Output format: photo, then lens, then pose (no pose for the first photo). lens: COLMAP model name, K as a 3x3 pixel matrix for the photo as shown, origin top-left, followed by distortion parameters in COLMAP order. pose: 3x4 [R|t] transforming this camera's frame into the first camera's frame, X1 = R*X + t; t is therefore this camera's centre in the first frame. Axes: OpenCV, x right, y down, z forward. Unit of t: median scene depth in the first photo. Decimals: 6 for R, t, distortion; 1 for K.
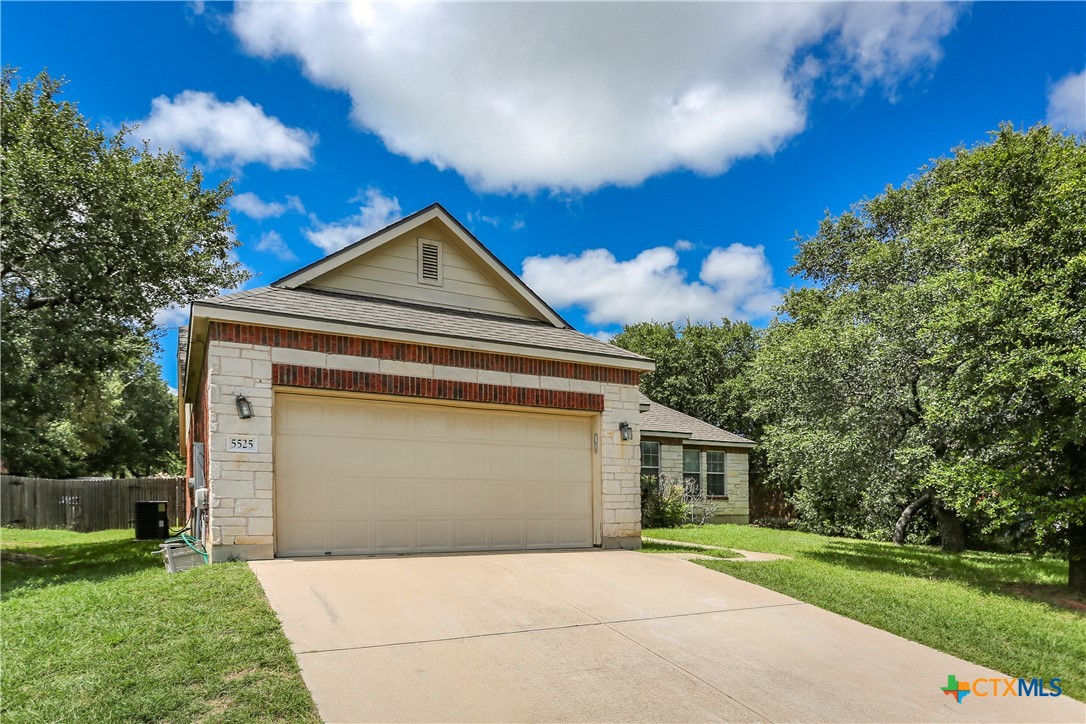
lens RADIAL K [[724.8, 0, 543.0], [0, 724.8, 362.0], [0, 0, 1]] dist [-0.008649, -0.000882]
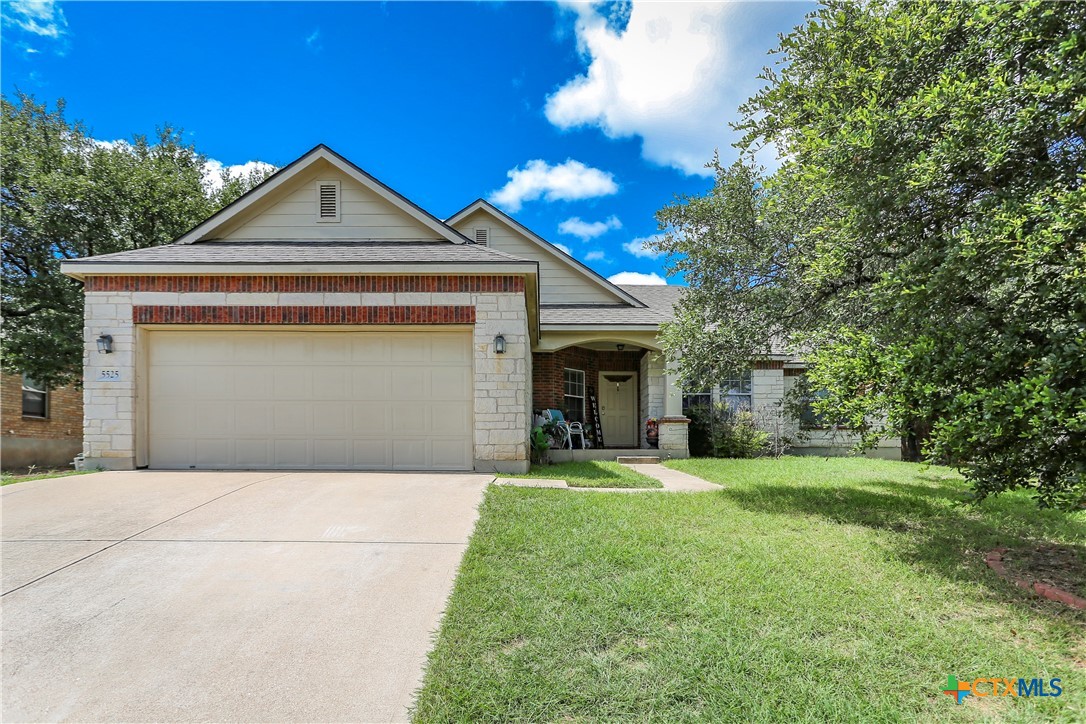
lens RADIAL K [[590.3, 0, 543.0], [0, 590.3, 362.0], [0, 0, 1]] dist [-0.001752, 0.000234]
pose [[0.858296, -0.075654, -0.507548, 0.593658], [0.098943, 0.994911, 0.019019, 0.123026], [0.503527, -0.066542, 0.861413, 0.441078]]
